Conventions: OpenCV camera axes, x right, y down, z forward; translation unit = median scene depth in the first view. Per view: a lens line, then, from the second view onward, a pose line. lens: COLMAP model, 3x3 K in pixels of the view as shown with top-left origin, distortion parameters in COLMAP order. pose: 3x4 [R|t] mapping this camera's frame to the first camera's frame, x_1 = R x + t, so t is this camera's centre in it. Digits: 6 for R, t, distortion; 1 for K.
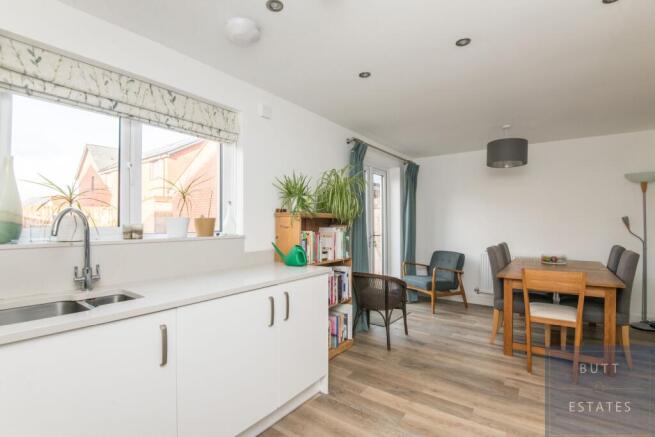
lens RADIAL K [[305.2, 0, 327.5], [0, 305.2, 218.5], [0, 0, 1]] dist [-0.001744, -0.023197]
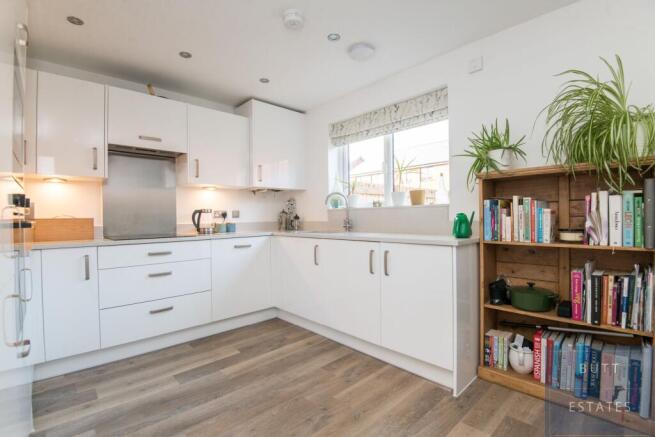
lens RADIAL K [[305.2, 0, 327.5], [0, 305.2, 218.5], [0, 0, 1]] dist [-0.001744, -0.023197]
pose [[-0.192436, 0.003003, -0.981305, 0.913678], [0.025942, 0.999661, -0.002028, 0.105653], [0.980967, -0.025847, -0.192449, 0.903741]]
